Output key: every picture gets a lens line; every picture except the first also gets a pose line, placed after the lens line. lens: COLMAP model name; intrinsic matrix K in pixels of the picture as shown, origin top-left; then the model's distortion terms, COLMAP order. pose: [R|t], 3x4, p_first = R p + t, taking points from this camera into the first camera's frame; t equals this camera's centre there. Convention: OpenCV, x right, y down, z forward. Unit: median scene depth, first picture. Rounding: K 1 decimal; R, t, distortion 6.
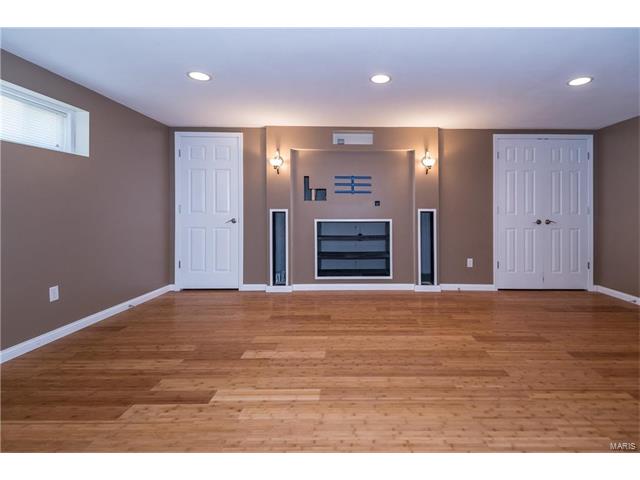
lens RADIAL K [[306.6, 0, 358.7], [0, 306.6, 216.3], [0, 0, 1]] dist [0.011831, -0.000257]
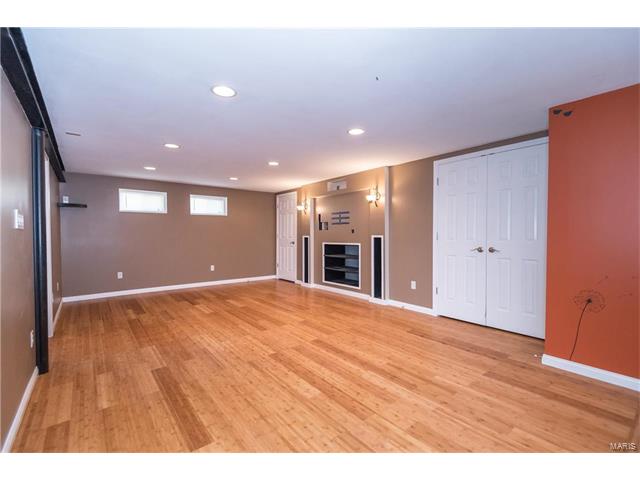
lens RADIAL K [[291.8, 0, 315.4], [0, 291.8, 238.8], [0, 0, 1]] dist [0.022102, -0.000585]
pose [[0.600801, 0.006237, -0.799374, 0.983080], [-0.005951, 0.999977, 0.003329, -0.012860], [0.799376, 0.002757, 0.600825, 0.107952]]
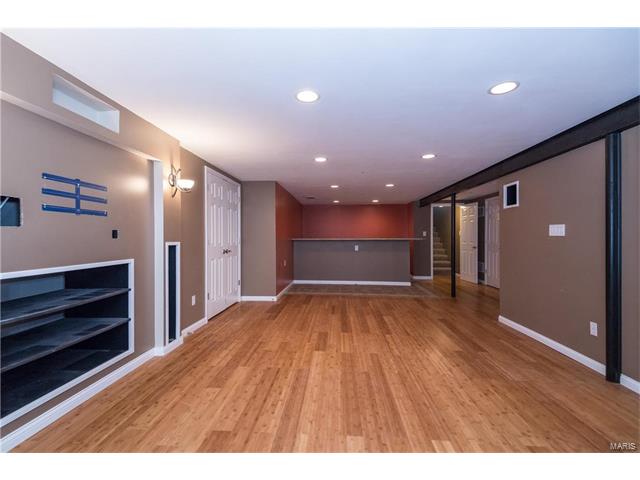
lens RADIAL K [[291.8, 0, 315.4], [0, 291.8, 238.8], [0, 0, 1]] dist [0.022102, -0.000585]
pose [[0.086920, -0.007471, 0.996187, -0.475337], [0.011442, 0.999913, 0.006501, -0.032420], [-0.996150, 0.010834, 0.086998, 0.567998]]
